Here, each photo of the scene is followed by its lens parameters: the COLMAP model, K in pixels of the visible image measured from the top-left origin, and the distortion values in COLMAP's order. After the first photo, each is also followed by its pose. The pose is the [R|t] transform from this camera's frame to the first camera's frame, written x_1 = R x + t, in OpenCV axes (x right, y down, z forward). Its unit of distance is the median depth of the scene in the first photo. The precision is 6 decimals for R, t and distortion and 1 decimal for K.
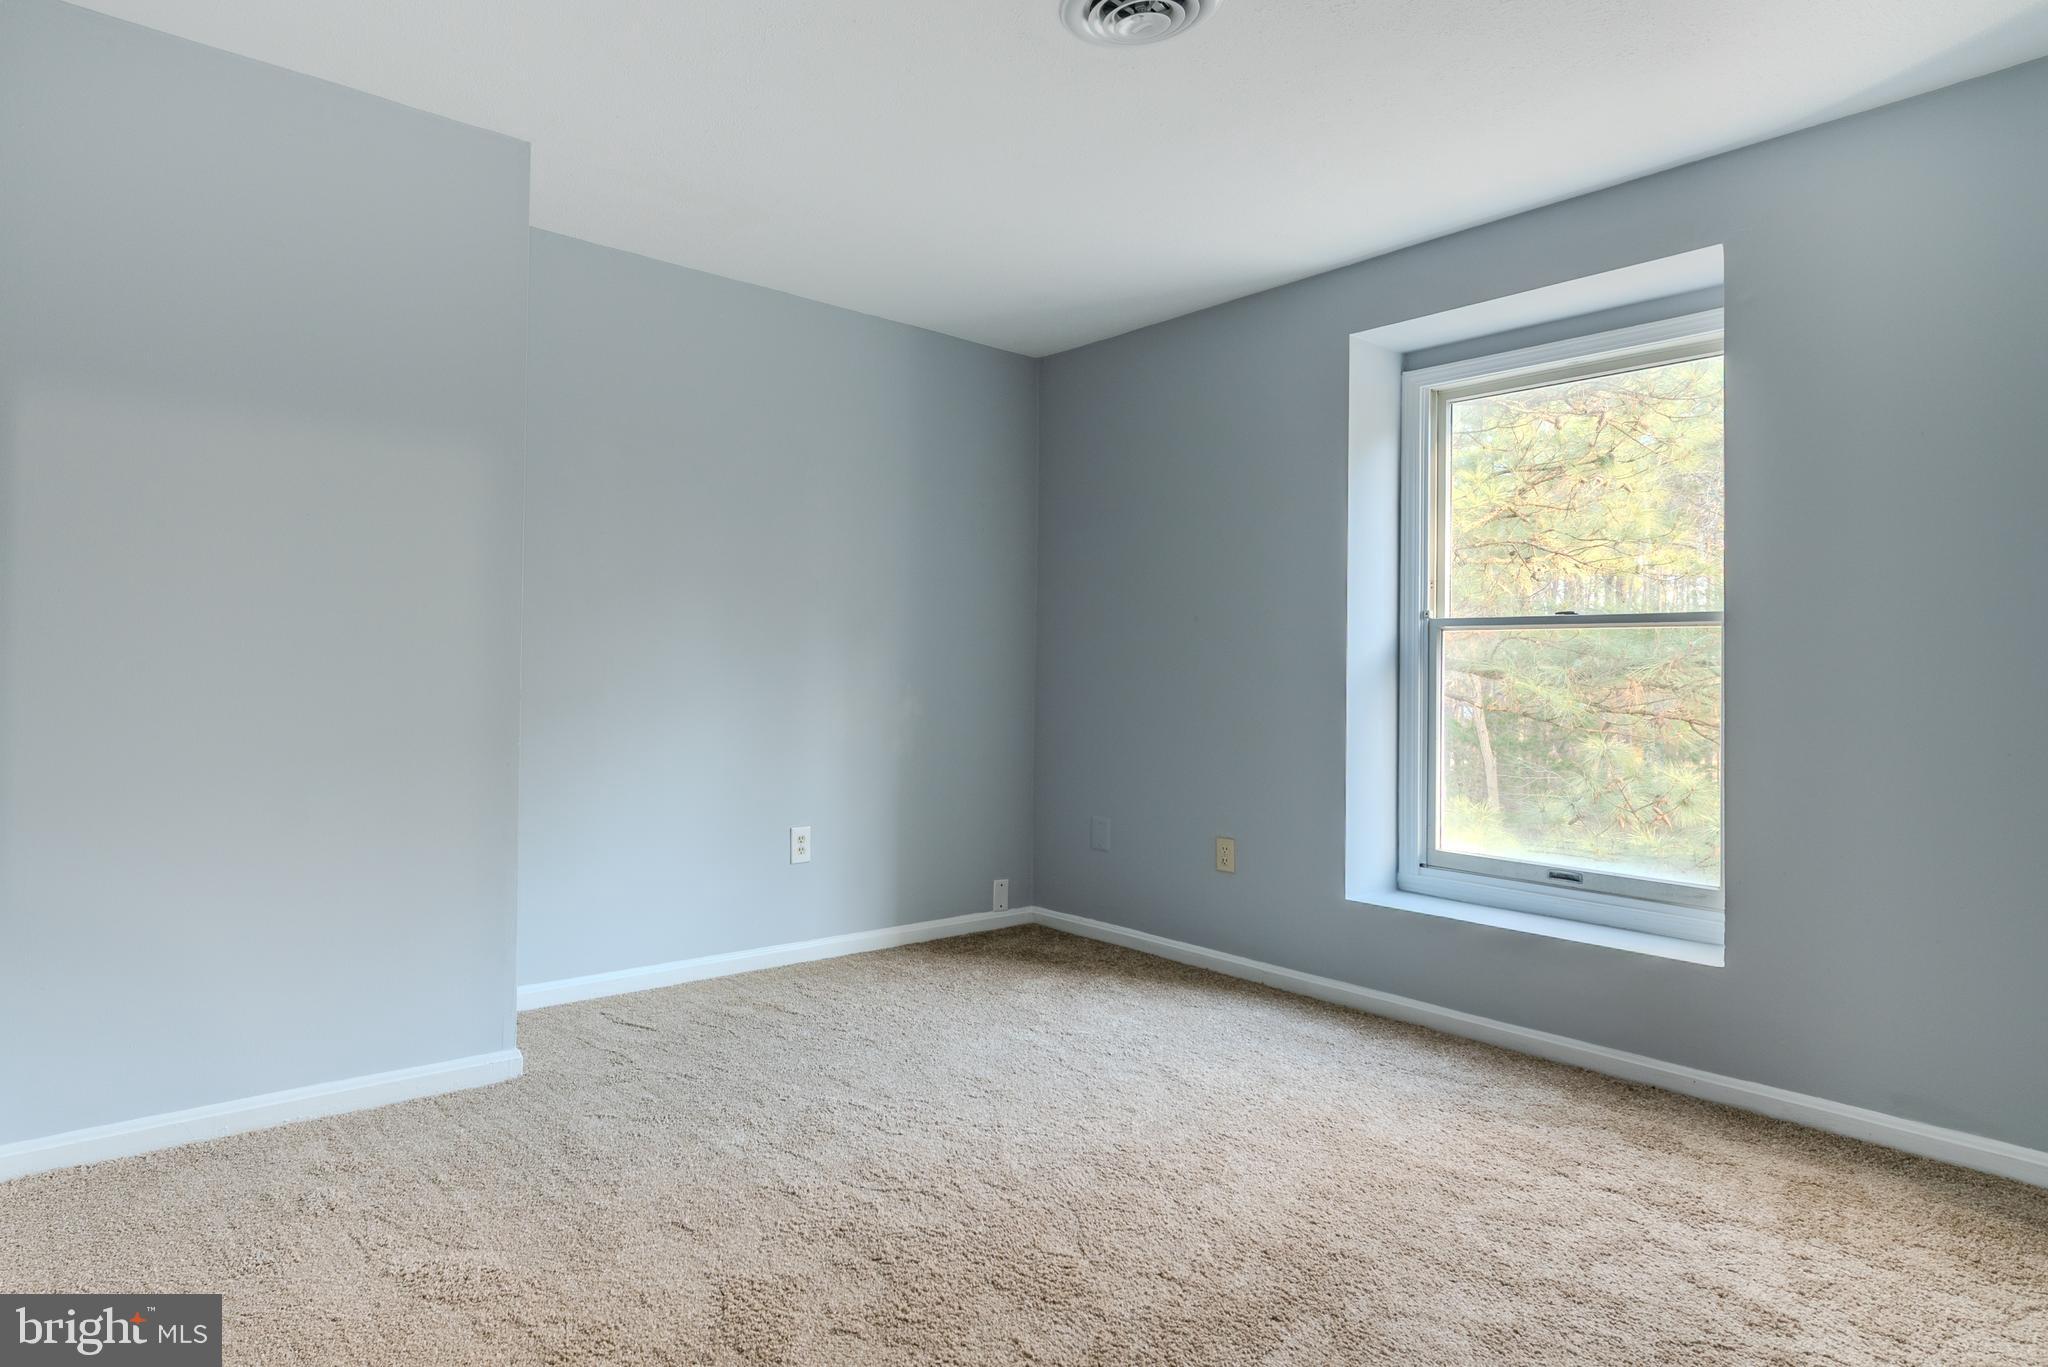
lens RADIAL K [[833.1, 0, 1029.9], [0, 833.1, 637.1], [0, 0, 1]] dist [0.000425, -0.000180]
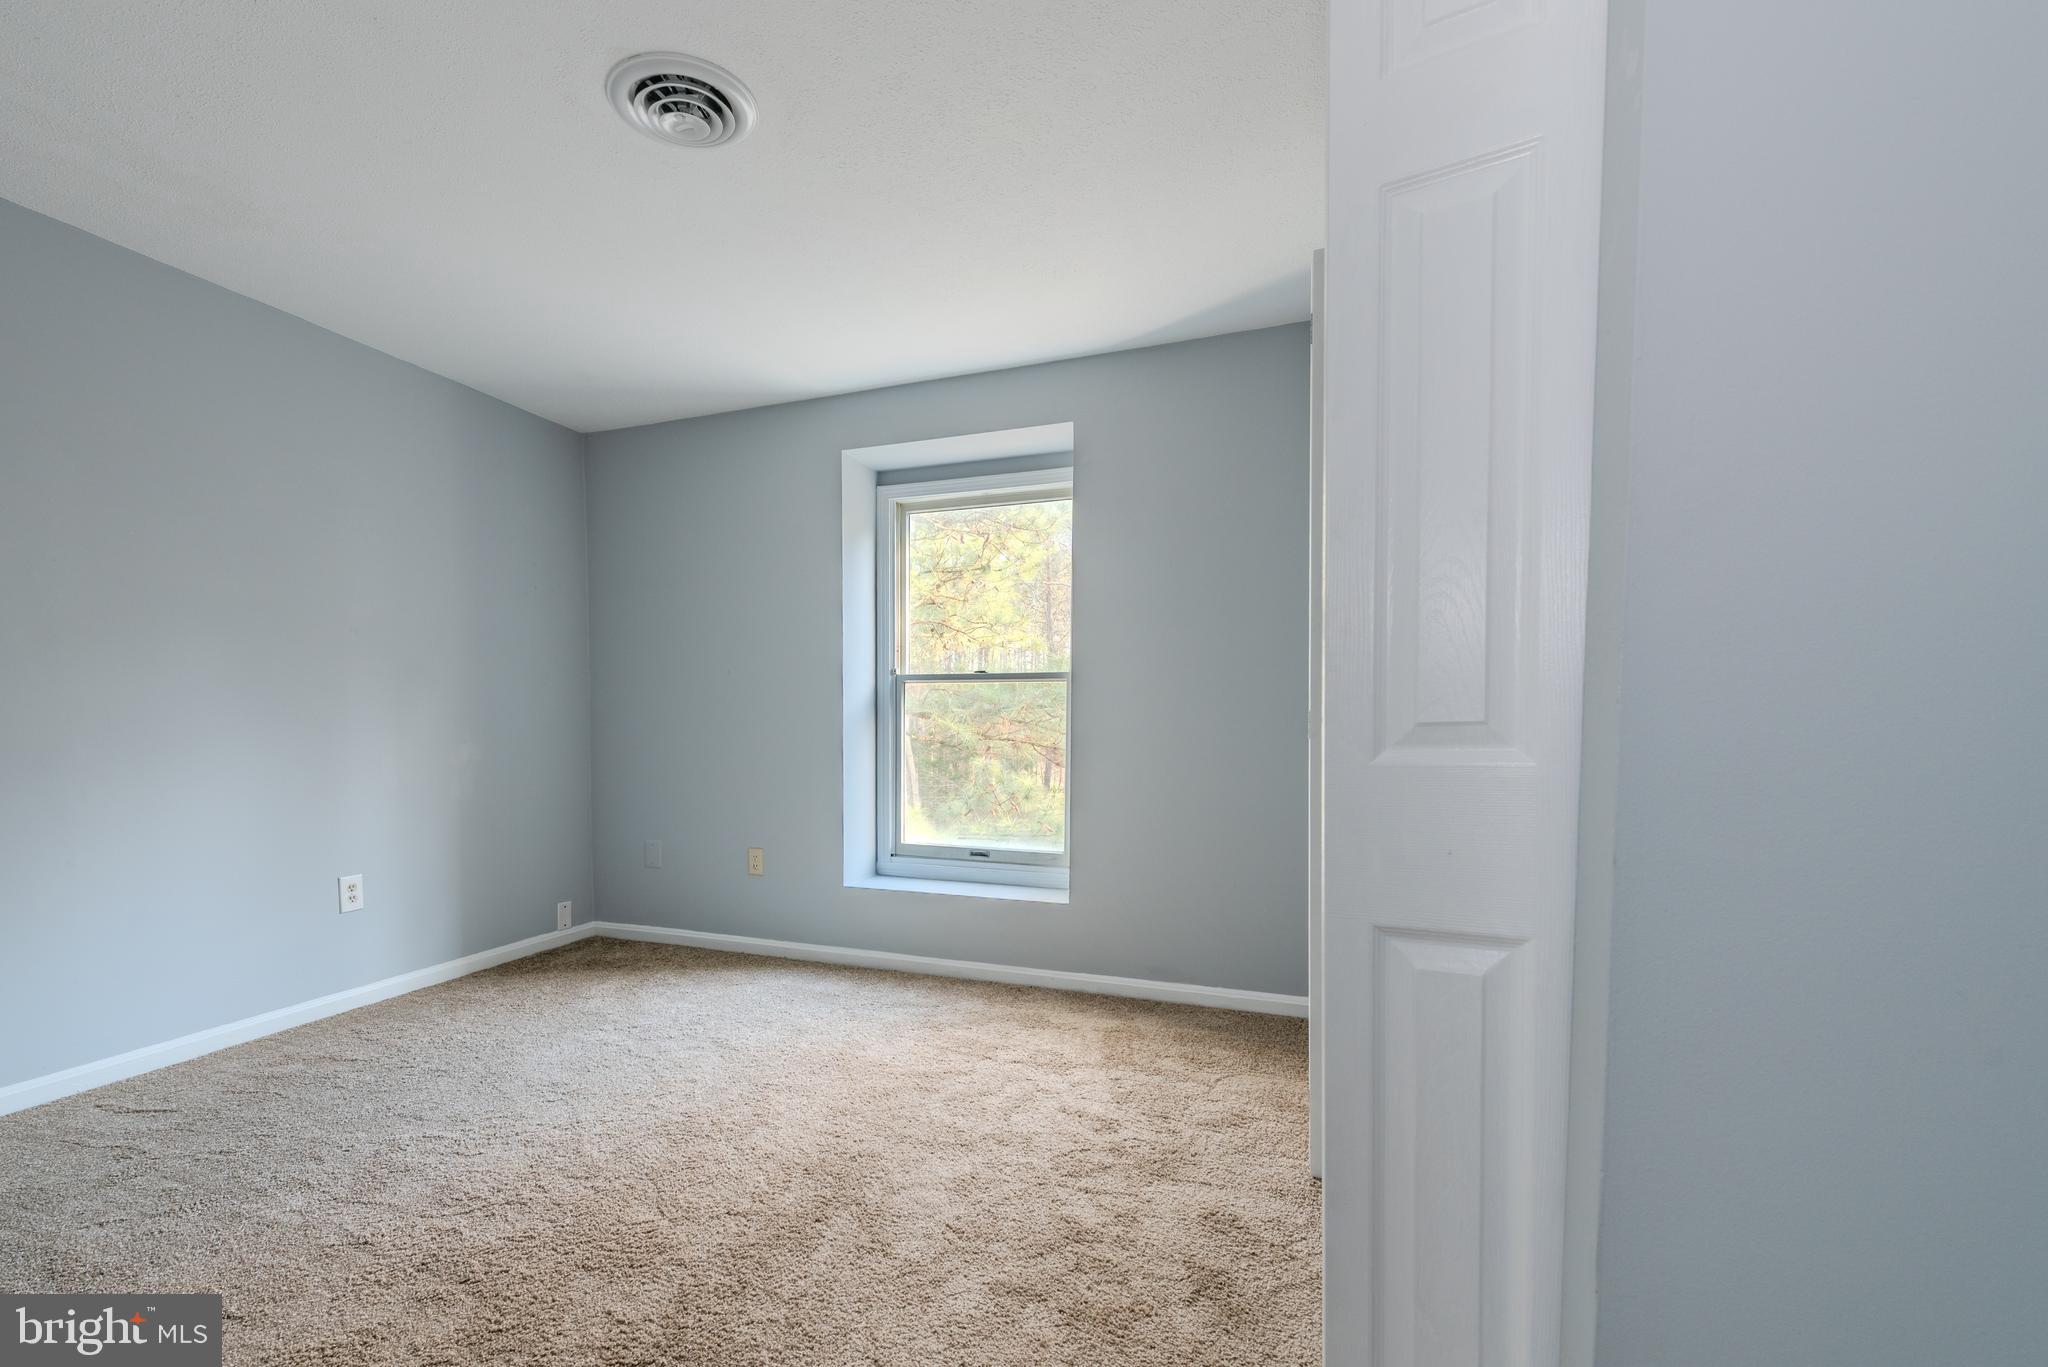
lens RADIAL K [[858.1, 0, 1028.3], [0, 858.1, 744.9], [0, 0, 1]] dist [0.017598, -0.006032]
pose [[0.932784, -0.023288, 0.359684, 0.160881], [-0.003461, 0.997286, 0.073545, -0.010784], [-0.360420, -0.069846, 0.930171, -0.351371]]
